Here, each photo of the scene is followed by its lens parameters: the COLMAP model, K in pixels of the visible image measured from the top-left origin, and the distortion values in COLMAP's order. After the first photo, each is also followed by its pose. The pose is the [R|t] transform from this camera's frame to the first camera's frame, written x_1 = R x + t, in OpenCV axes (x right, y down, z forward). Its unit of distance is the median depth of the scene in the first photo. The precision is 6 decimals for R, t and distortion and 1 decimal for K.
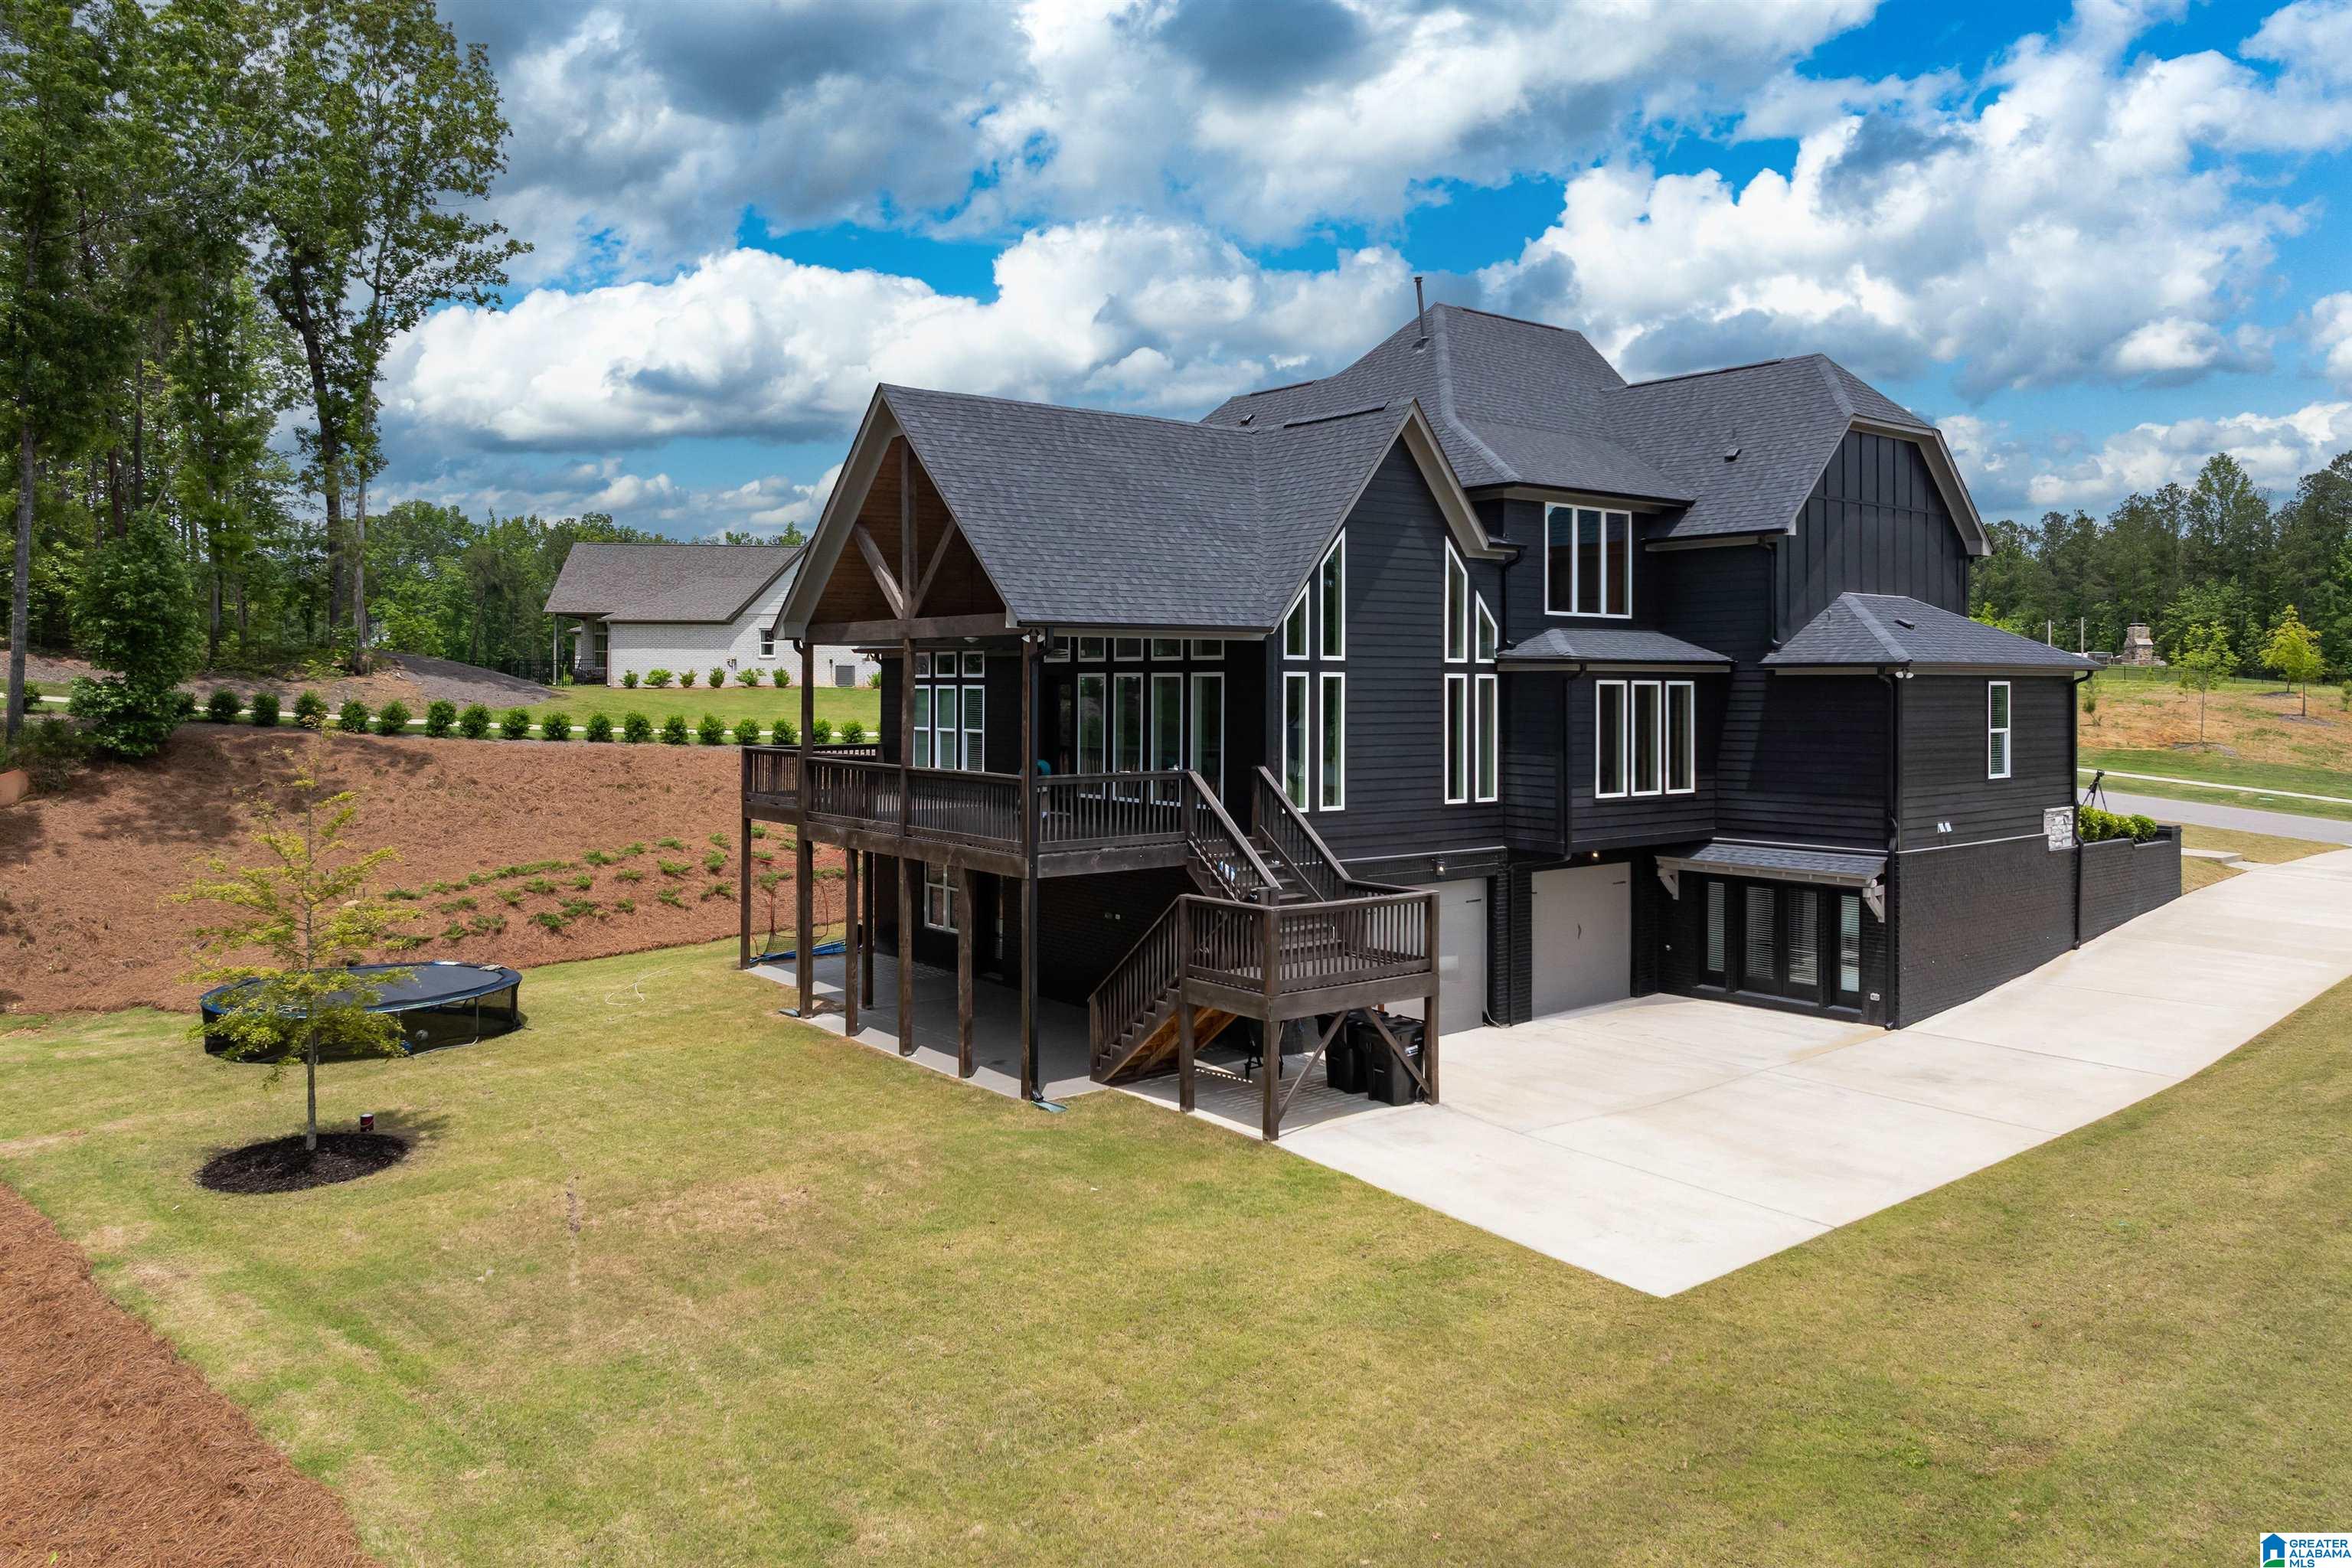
lens RADIAL K [[1663.0, 0, 1176.0], [0, 1663.0, 784.0], [0, 0, 1]] dist [-0.040394, -0.000140]
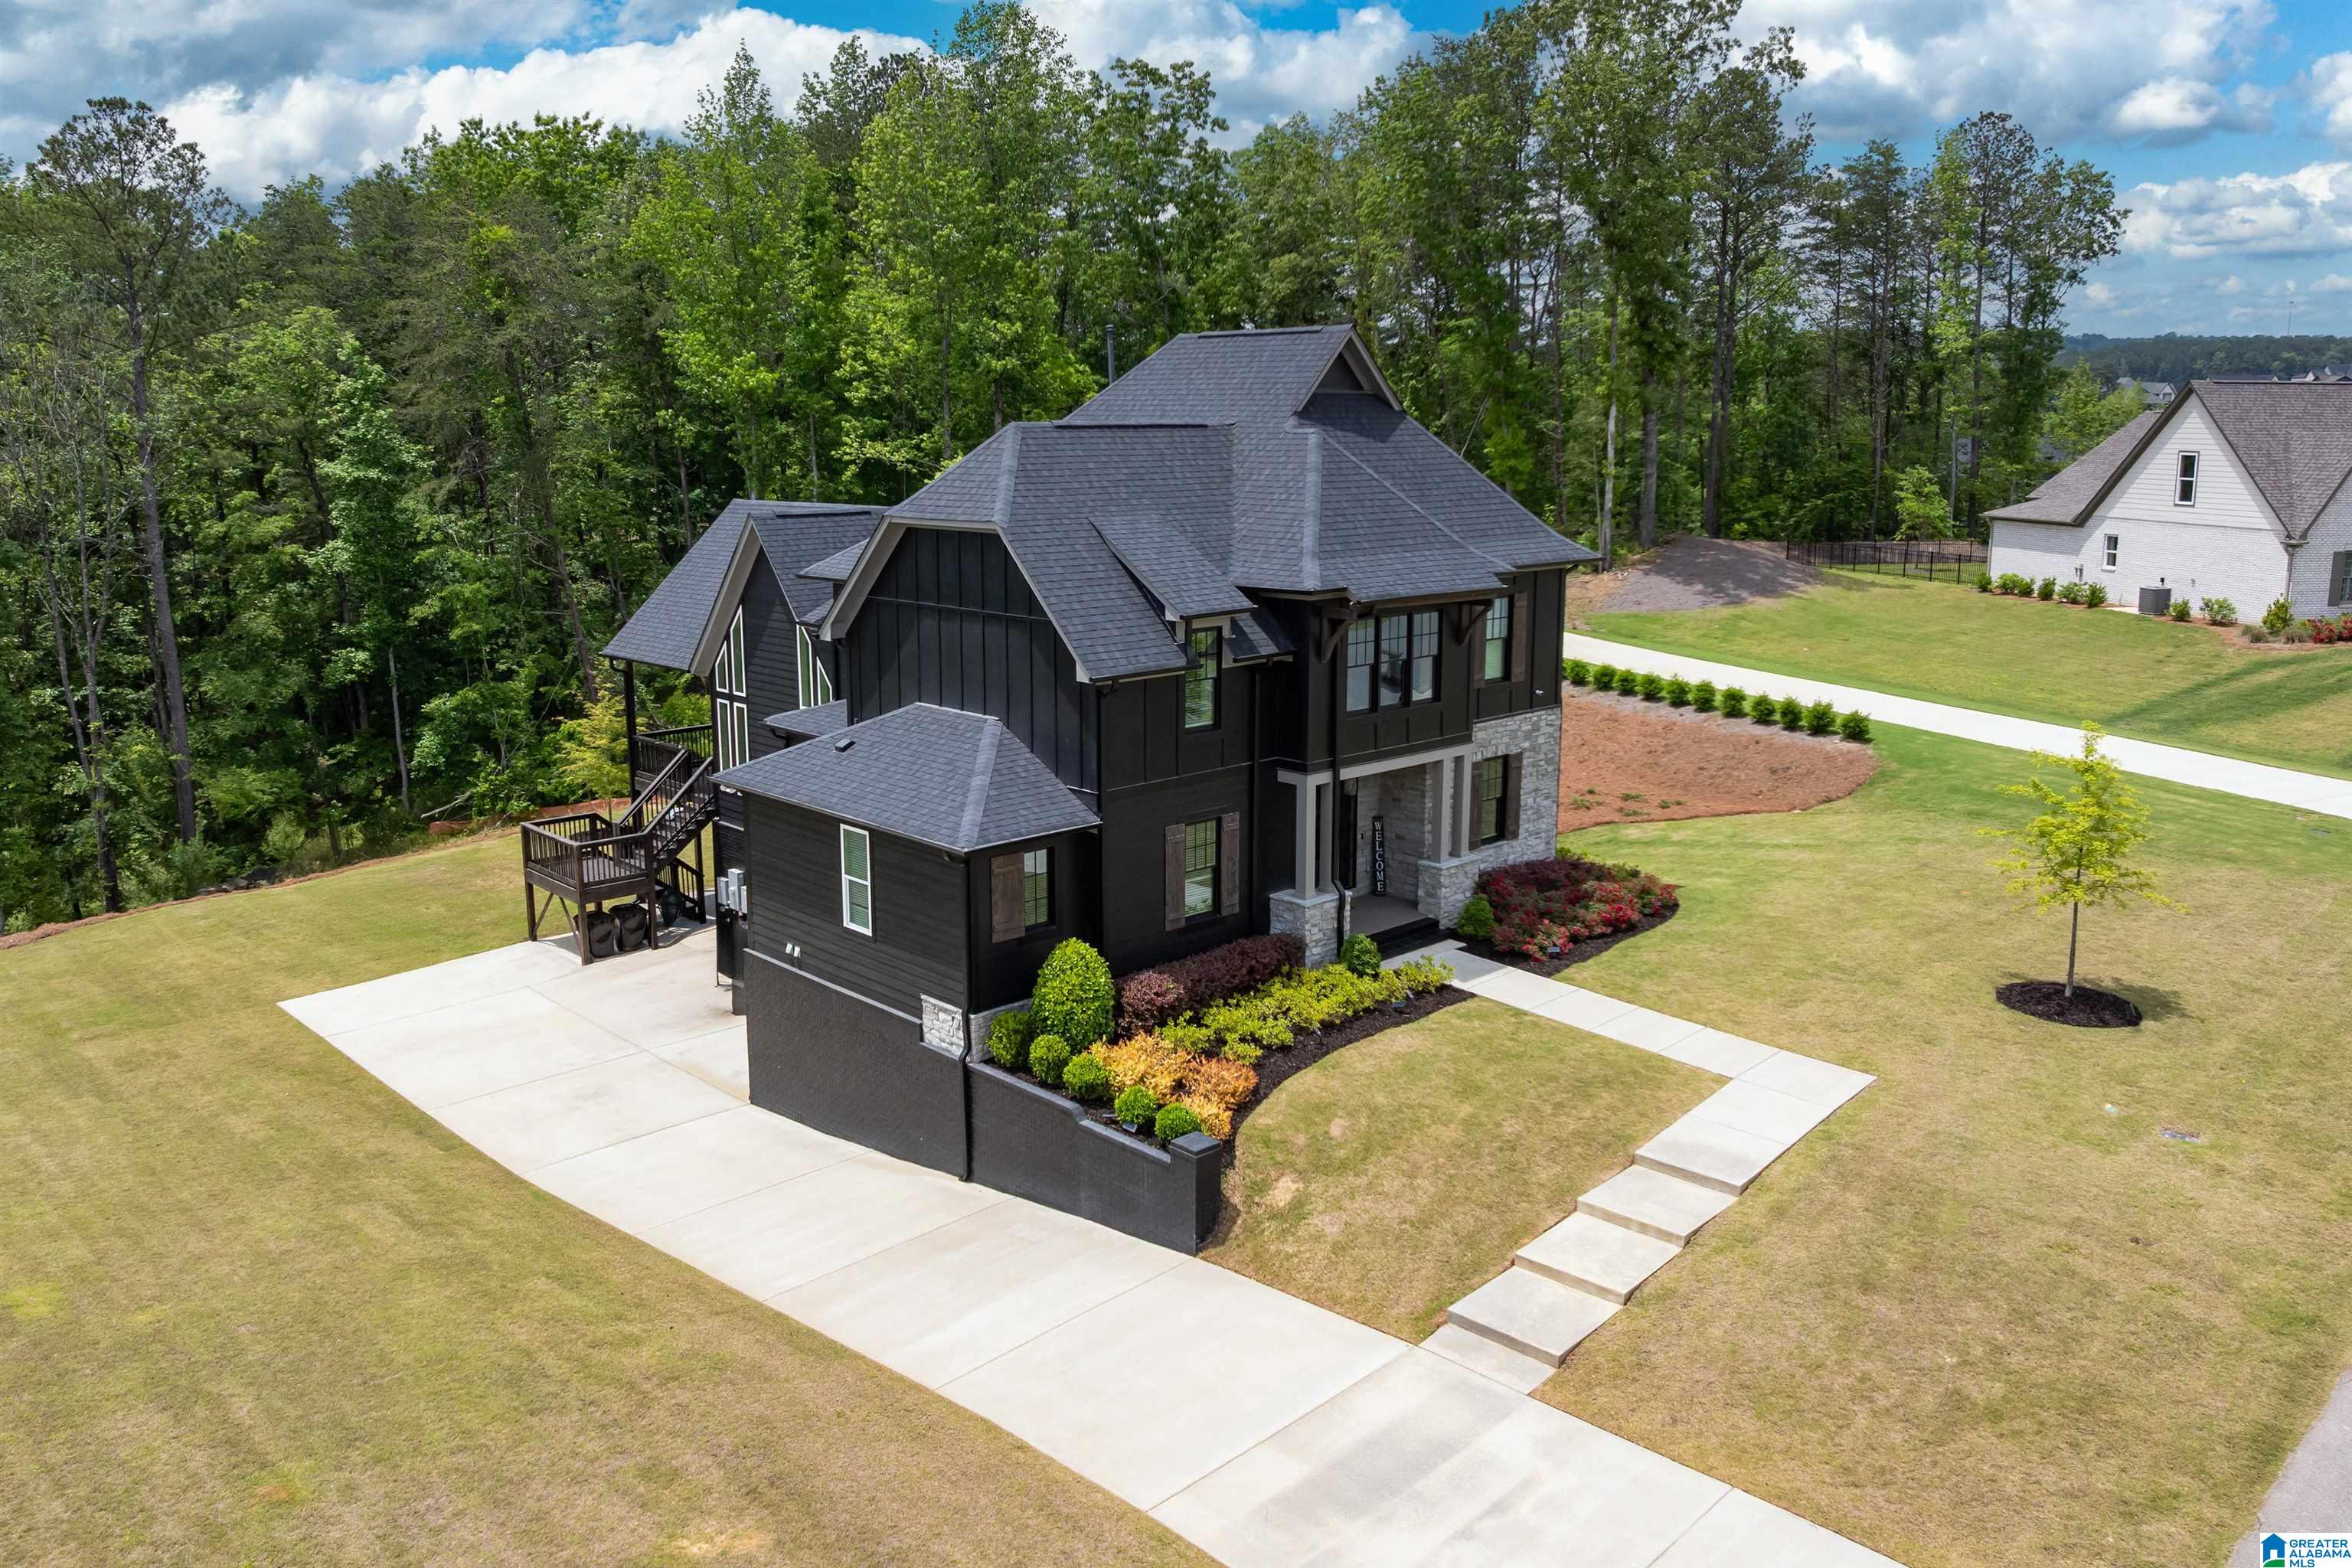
lens RADIAL K [[1728.9, 0, 1122.0], [0, 1728.9, 784.3], [0, 0, 1]] dist [-0.011236, -0.083589]
pose [[0.079884, 0.205329, -0.975427, 1.456426], [-0.055874, 0.977938, 0.201282, -0.289879], [0.995237, 0.038422, 0.089594, 1.072656]]
